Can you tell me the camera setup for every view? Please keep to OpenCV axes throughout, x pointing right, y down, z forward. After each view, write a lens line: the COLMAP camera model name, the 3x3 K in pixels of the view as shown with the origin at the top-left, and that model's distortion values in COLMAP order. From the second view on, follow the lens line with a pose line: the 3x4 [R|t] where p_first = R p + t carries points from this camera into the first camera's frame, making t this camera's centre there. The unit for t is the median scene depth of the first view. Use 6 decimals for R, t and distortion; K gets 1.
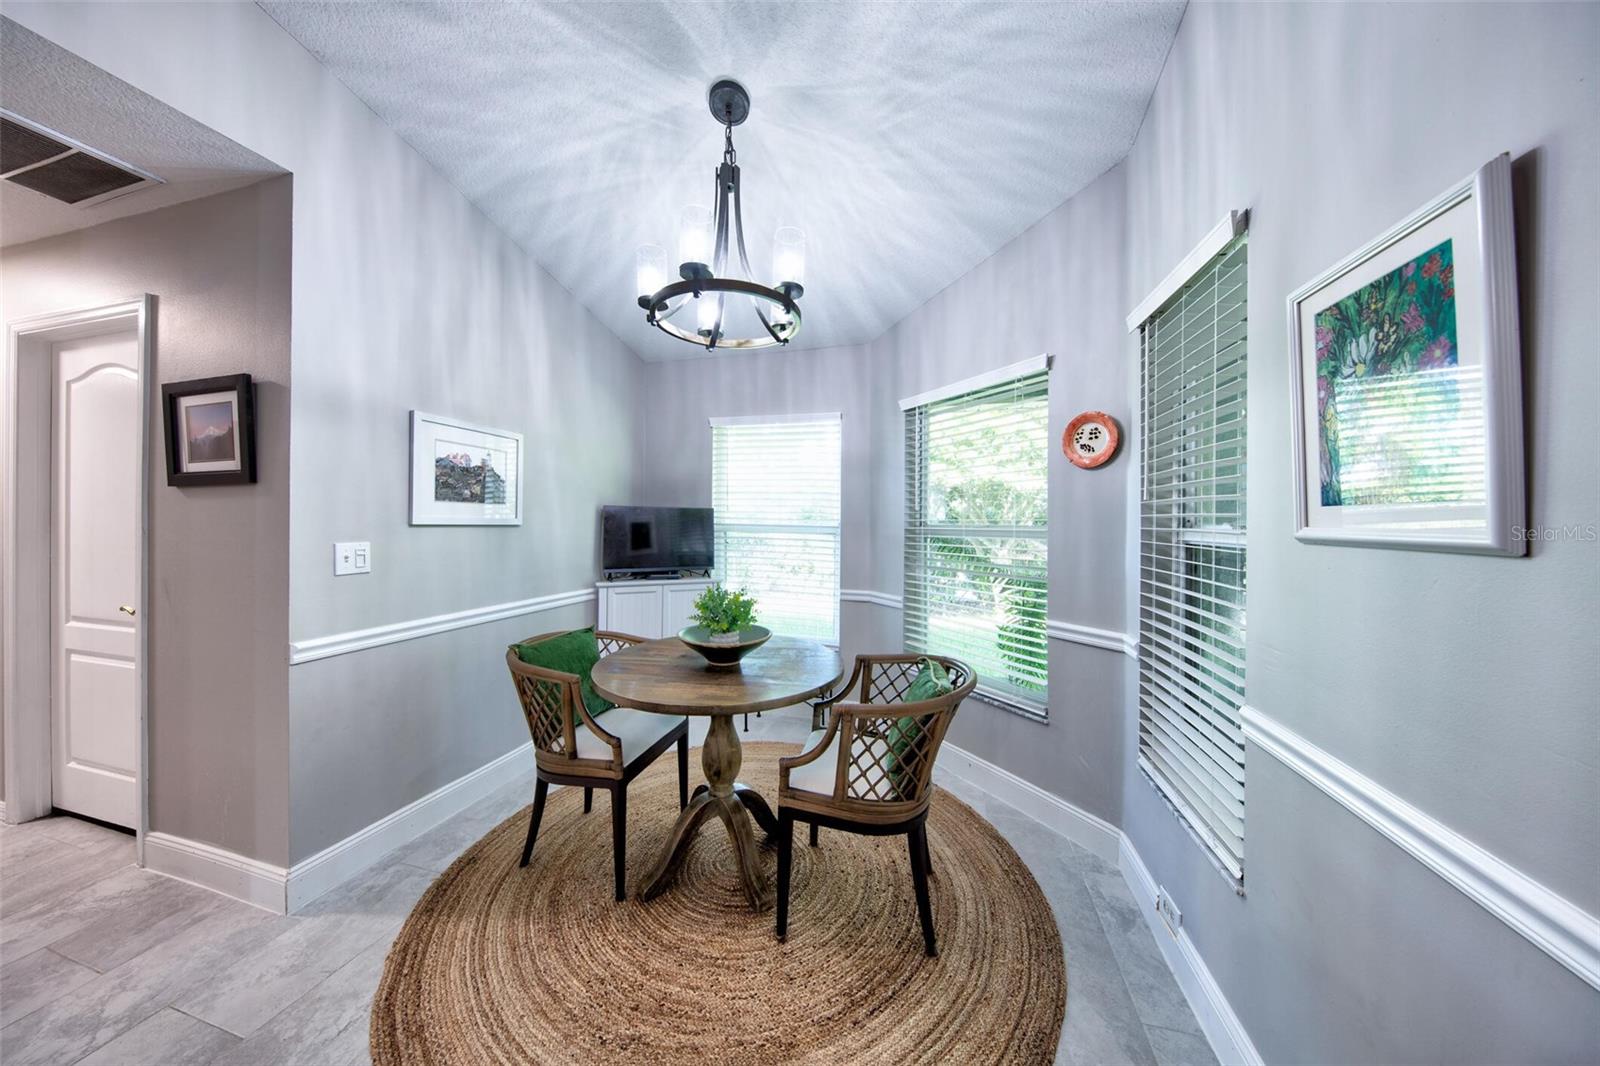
lens RADIAL K [[506.1, 0, 797.2], [0, 506.1, 521.4], [0, 0, 1]] dist [-0.002797, -0.001933]
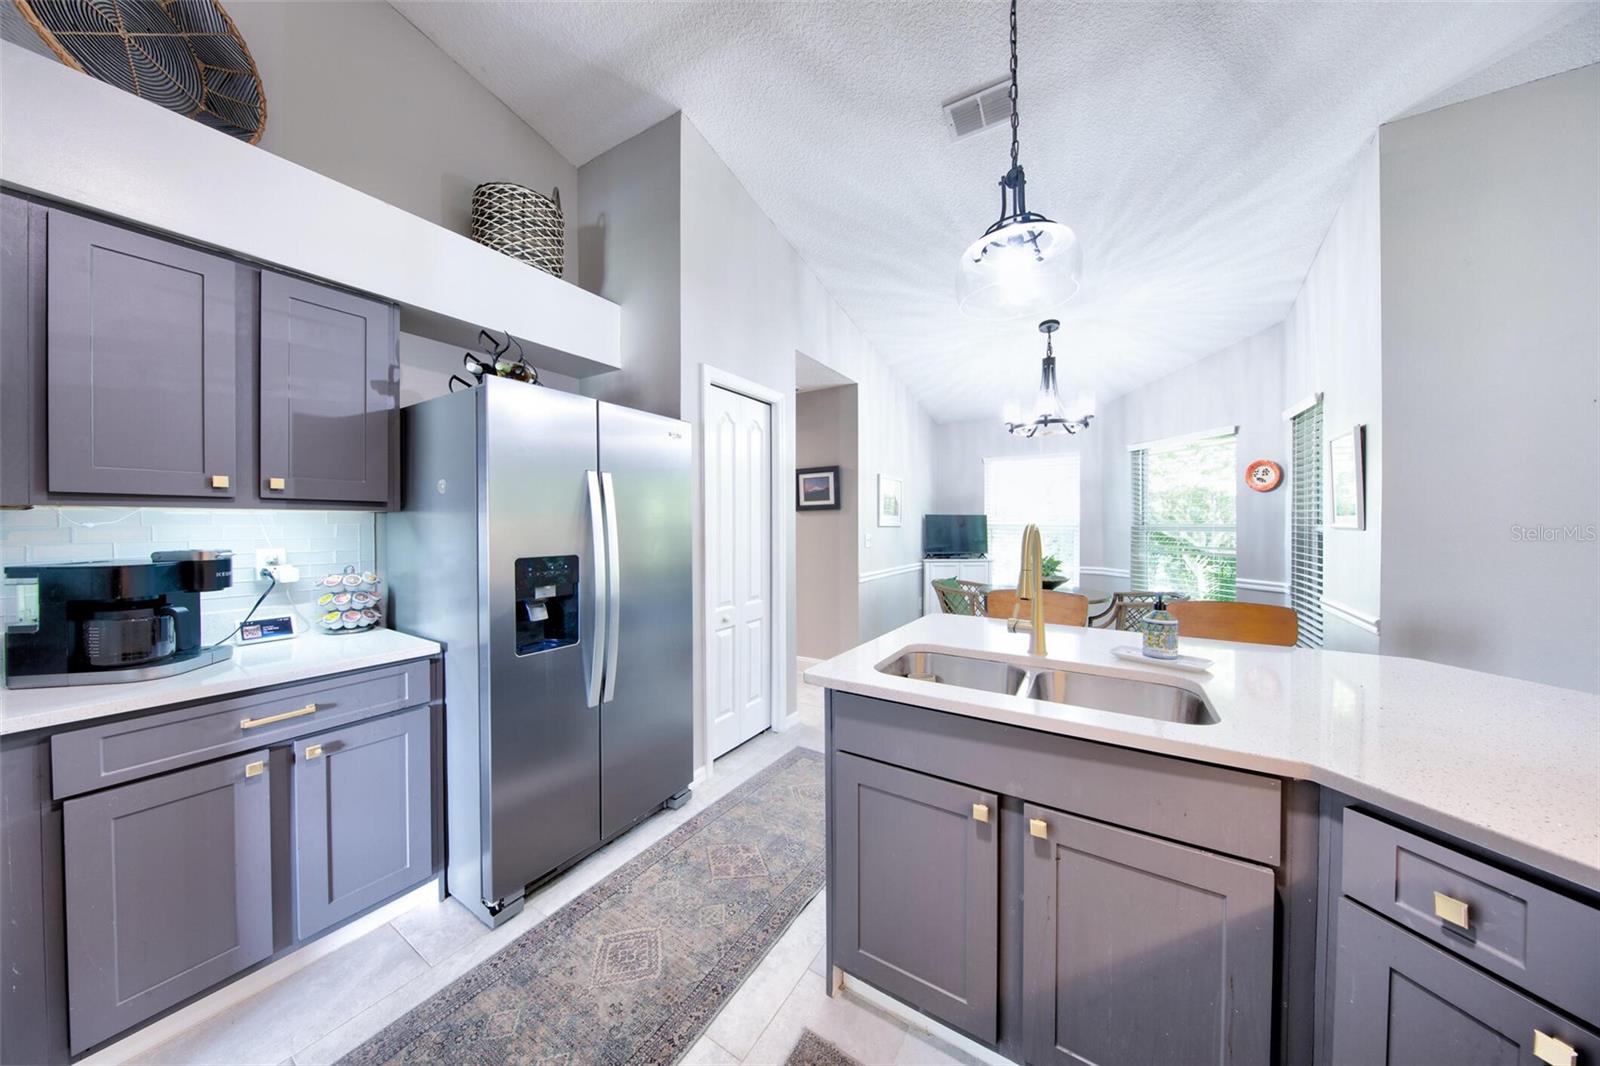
lens RADIAL K [[506.1, 0, 790.4], [0, 506.1, 525.4], [0, 0, 1]] dist [-0.002797, -0.001933]
pose [[0.952164, -0.008207, -0.305479, -0.478897], [0.009831, 0.999945, 0.003778, -0.008207], [0.305431, -0.006601, 0.952191, -1.238338]]
